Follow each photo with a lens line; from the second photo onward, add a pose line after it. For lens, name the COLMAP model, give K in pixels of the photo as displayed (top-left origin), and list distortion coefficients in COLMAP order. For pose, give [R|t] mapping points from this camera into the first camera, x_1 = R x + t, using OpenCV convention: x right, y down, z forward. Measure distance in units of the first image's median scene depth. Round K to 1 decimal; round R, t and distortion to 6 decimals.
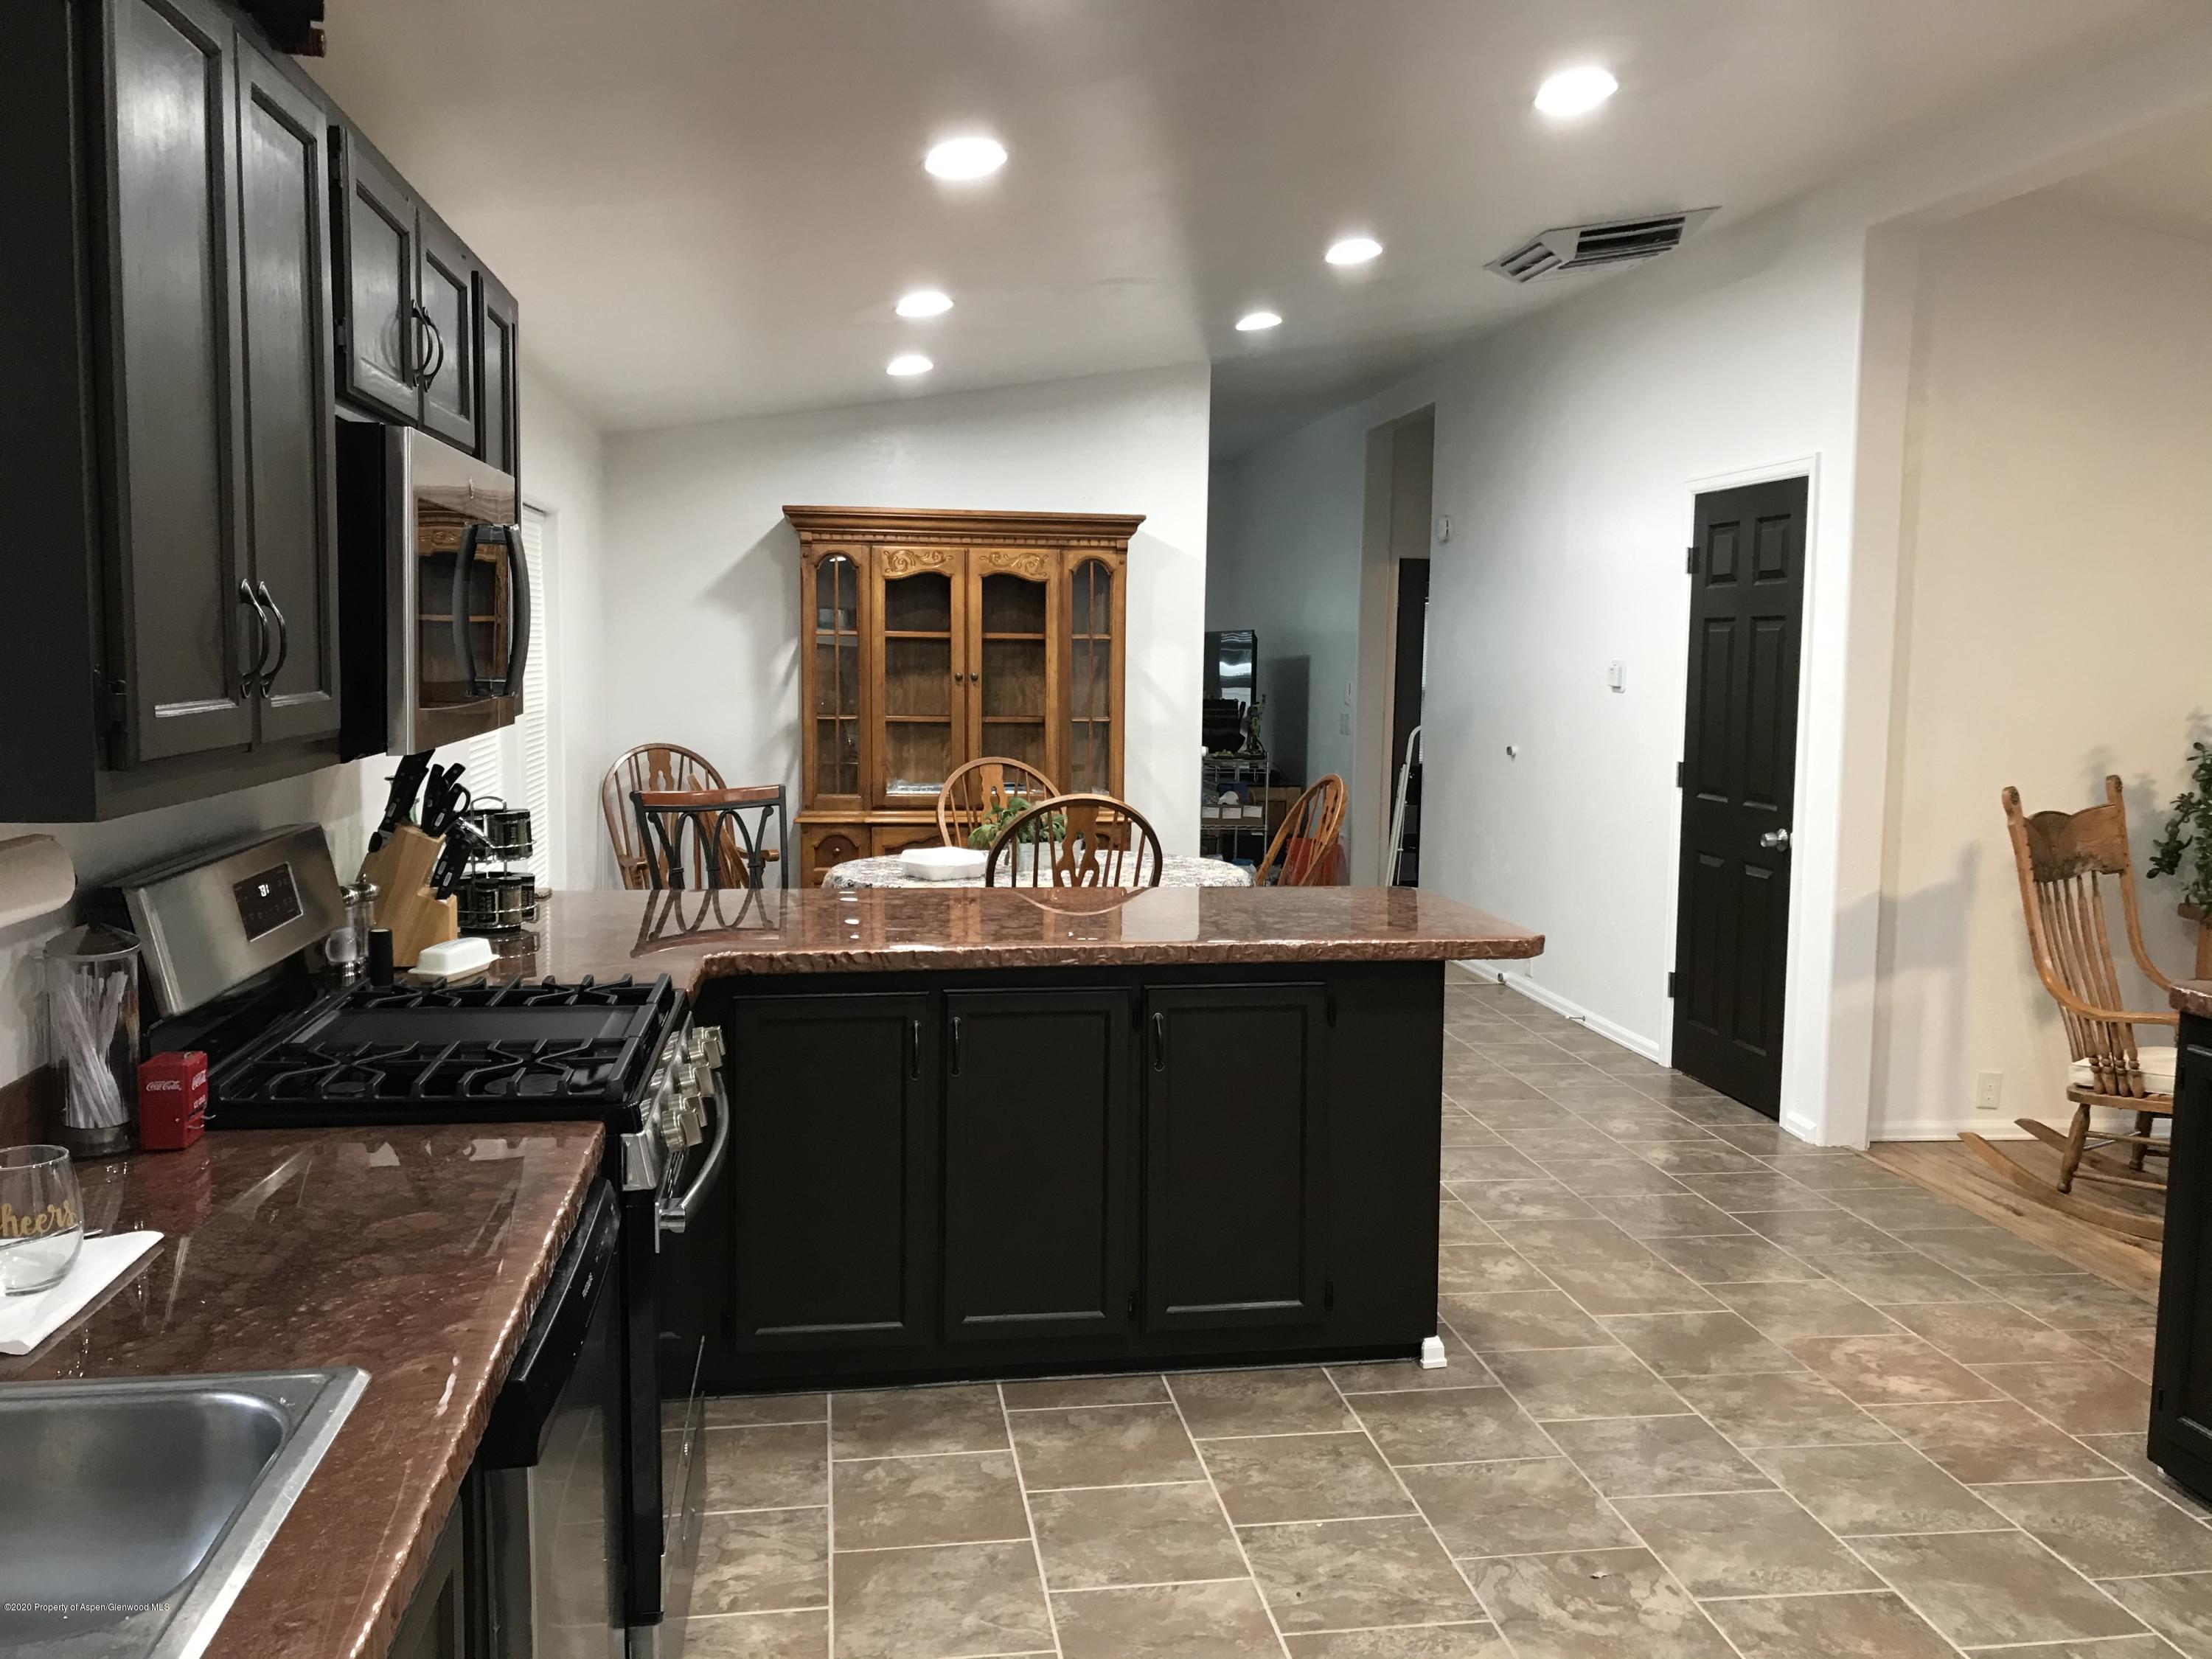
lens RADIAL K [[1795.7, 0, 1140.9], [0, 1795.7, 827.3], [0, 0, 1]] dist [0.052985, -0.003763]
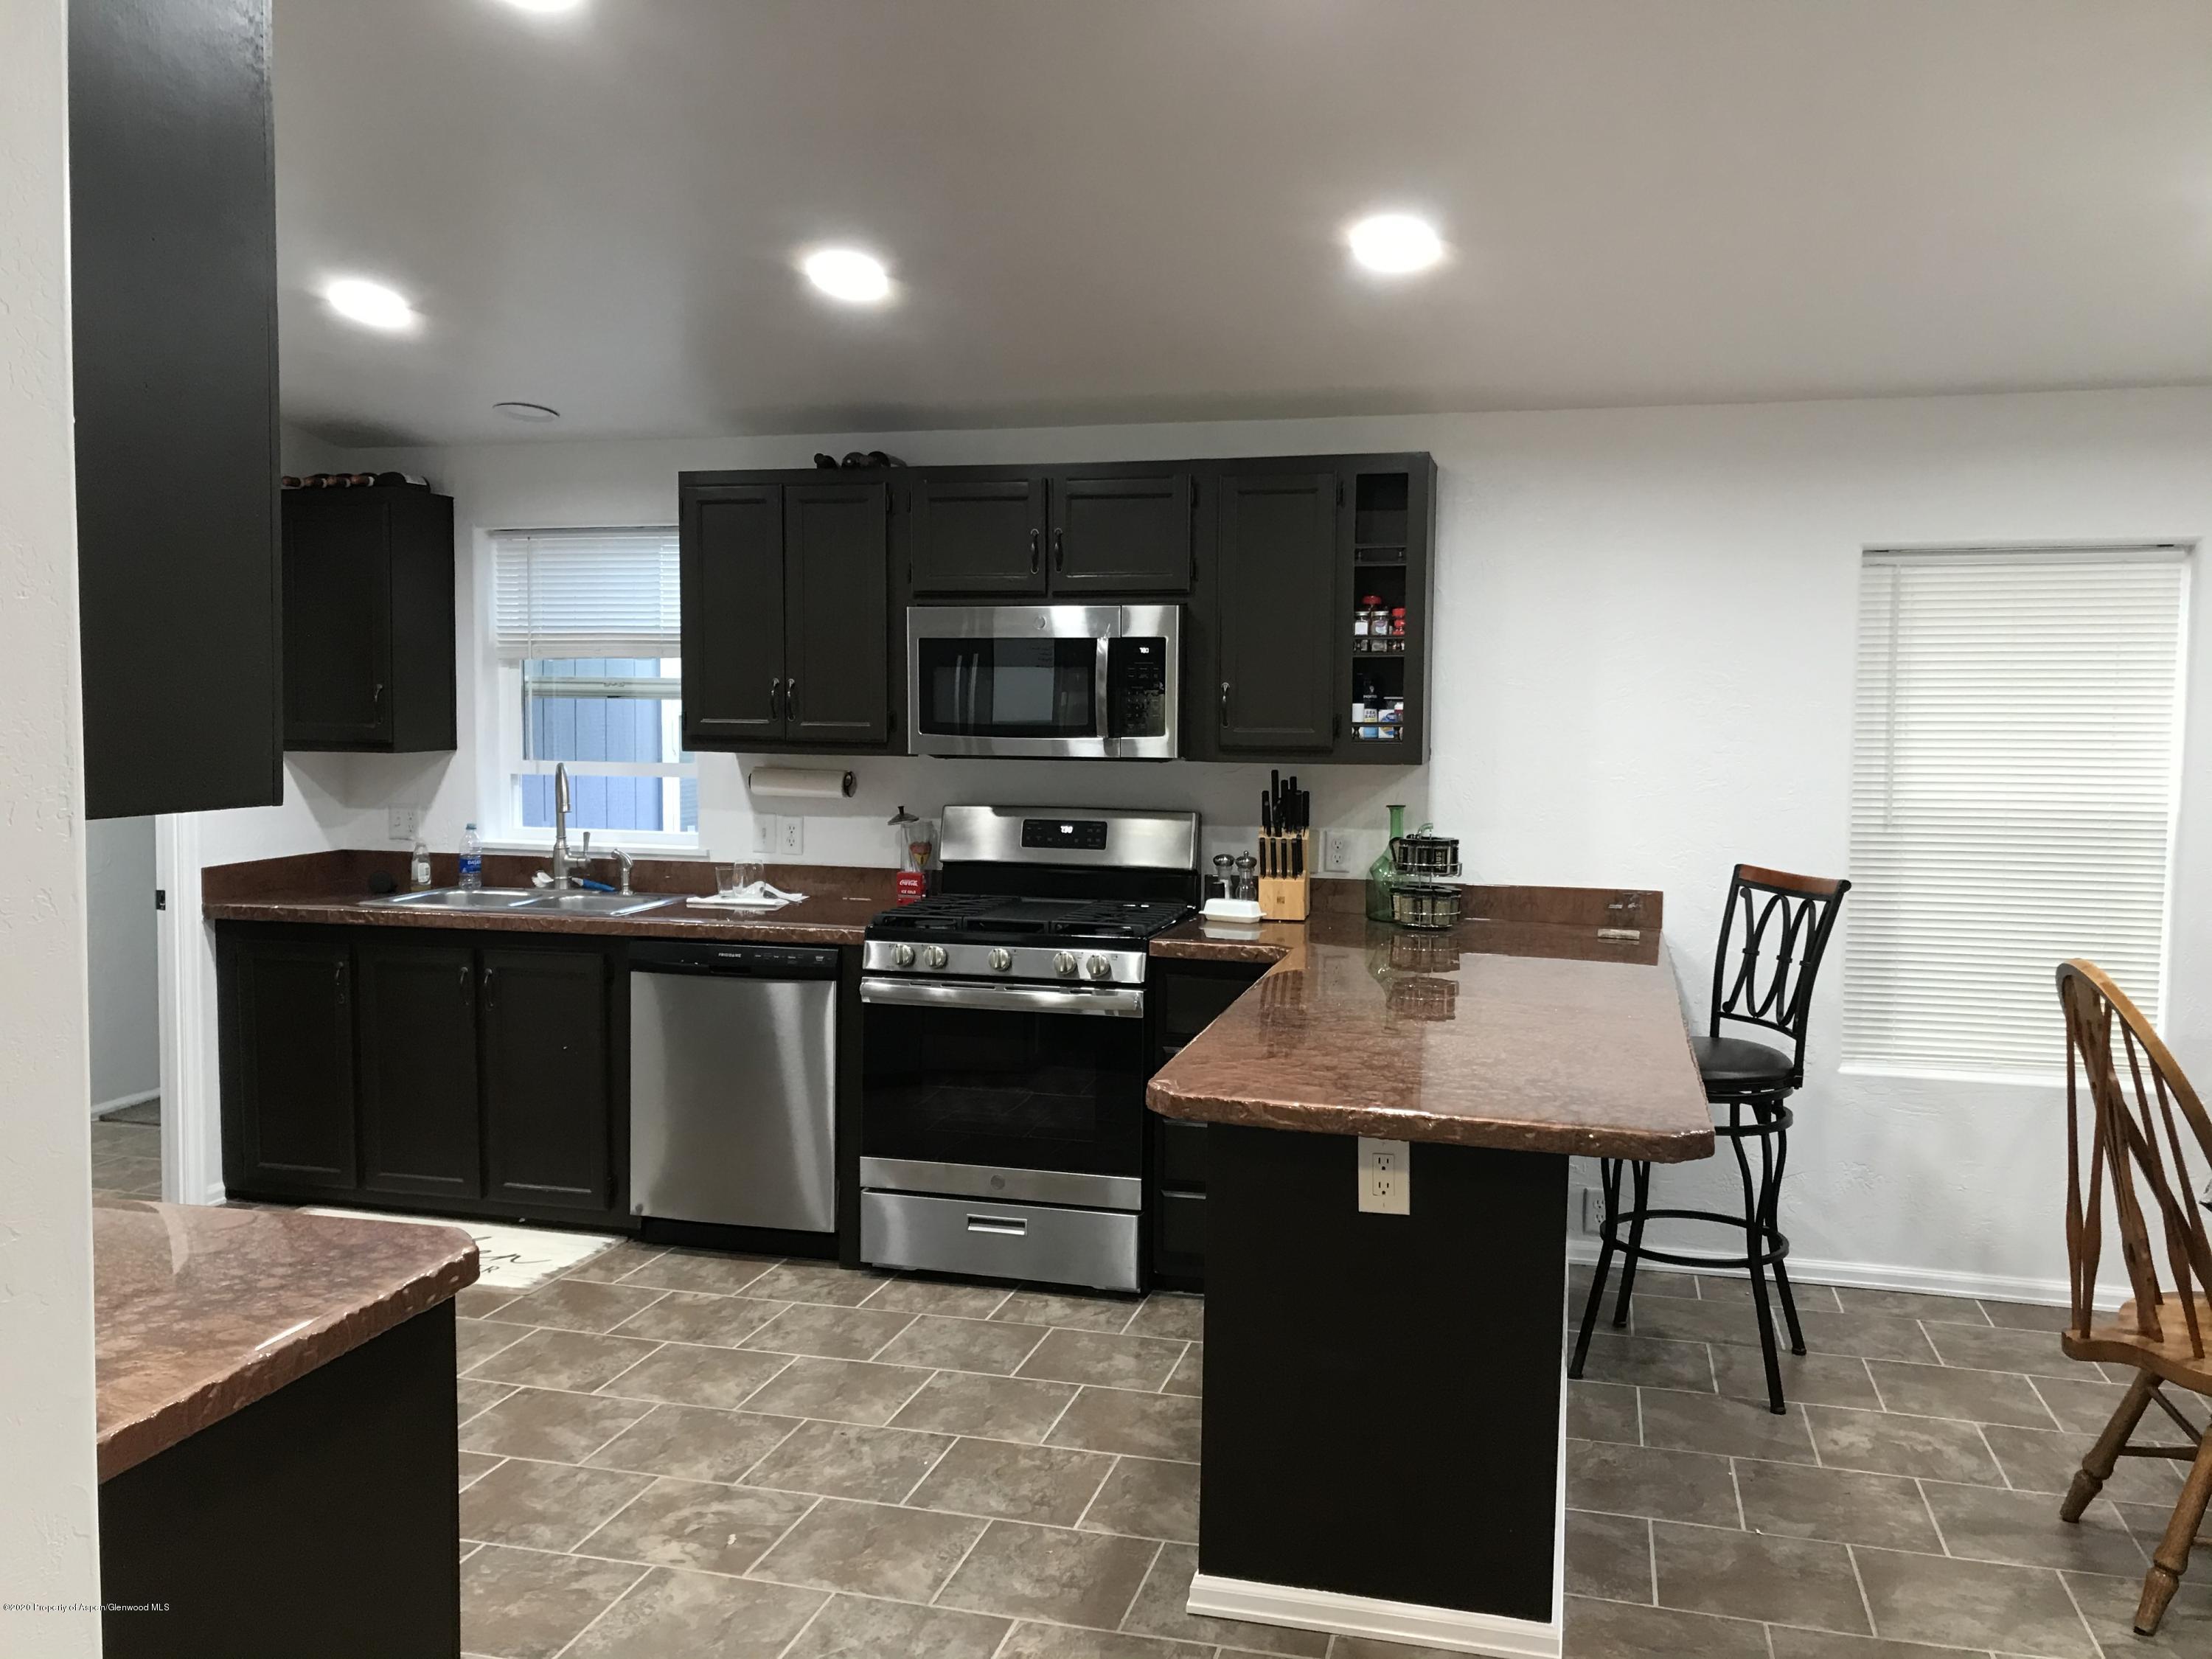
lens RADIAL K [[1833.5, 0, 1094.9], [0, 1833.5, 817.3], [0, 0, 1]] dist [0.048430, -0.041069]
pose [[-0.414723, 0.041251, -0.909012, 0.997561], [-0.104114, 0.990260, 0.092438, -0.130089], [0.903972, 0.132977, -0.406389, 1.367941]]
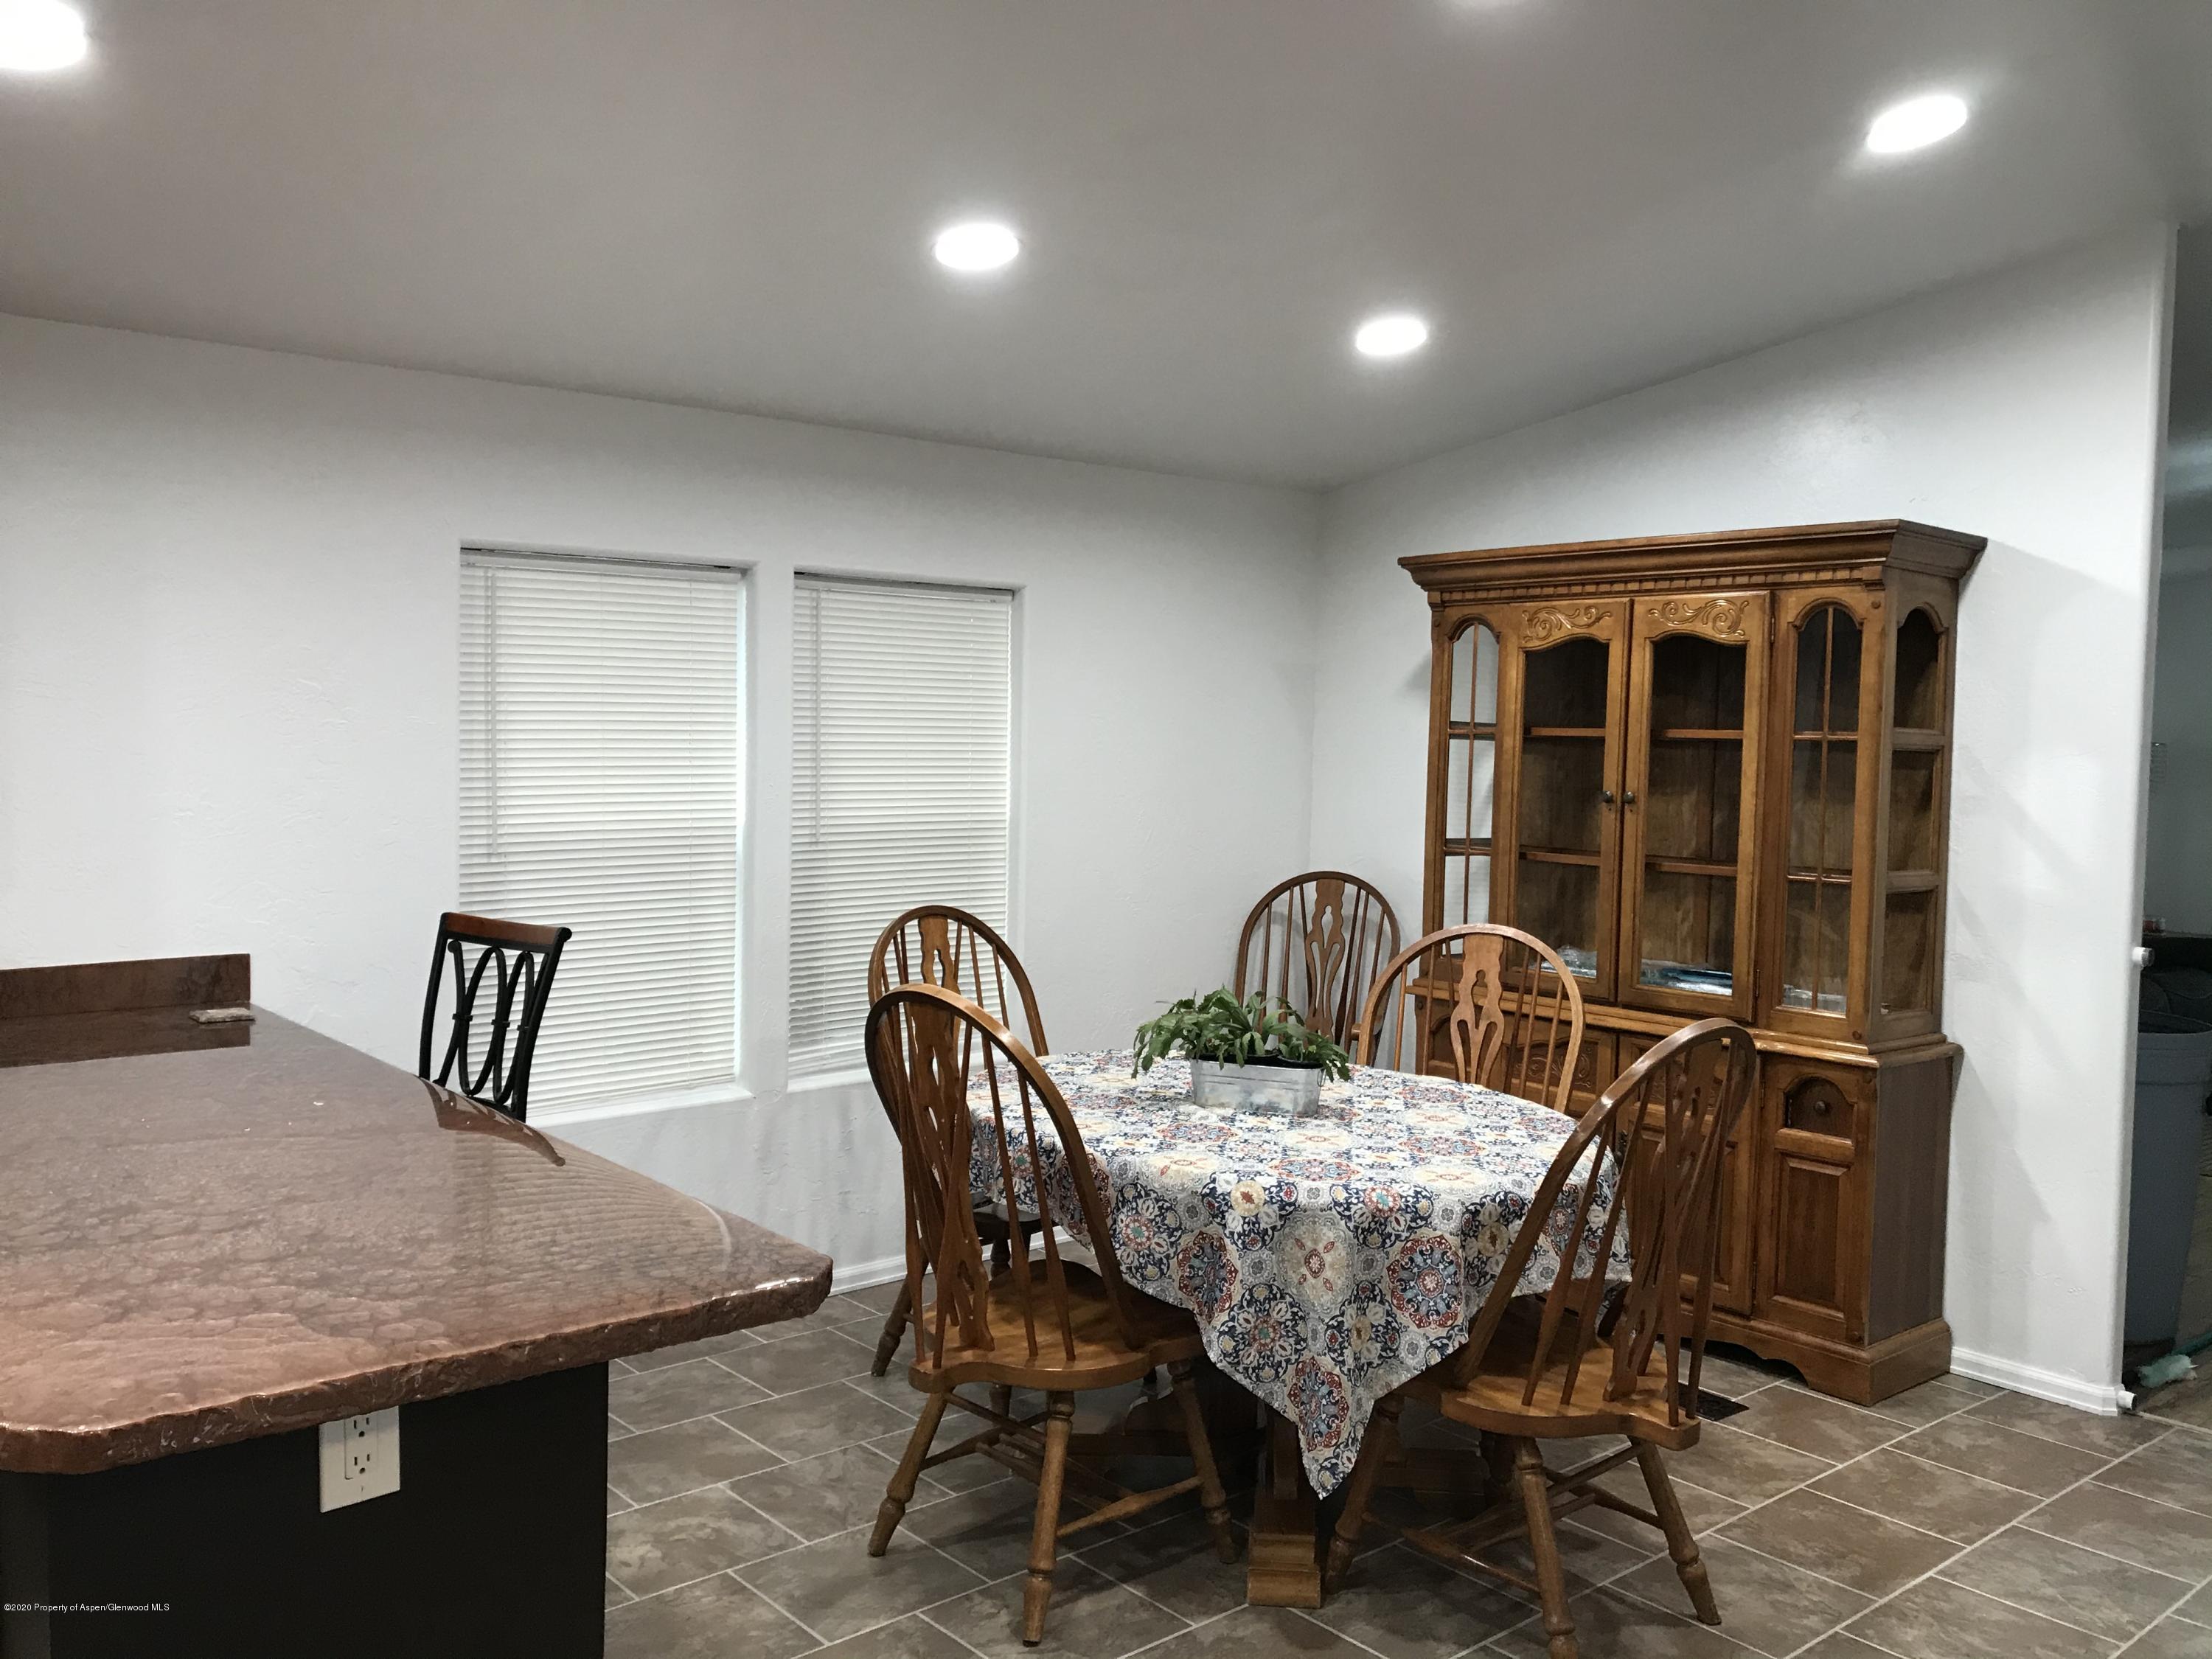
lens RADIAL K [[1847.0, 0, 1162.4], [0, 1847.0, 825.5], [0, 0, 1]] dist [0.062506, -0.005640]
pose [[0.512828, 0.043502, -0.857389, 0.791281], [-0.093445, 0.995610, -0.005377, -0.111912], [0.853391, 0.082876, 0.514641, 1.058809]]
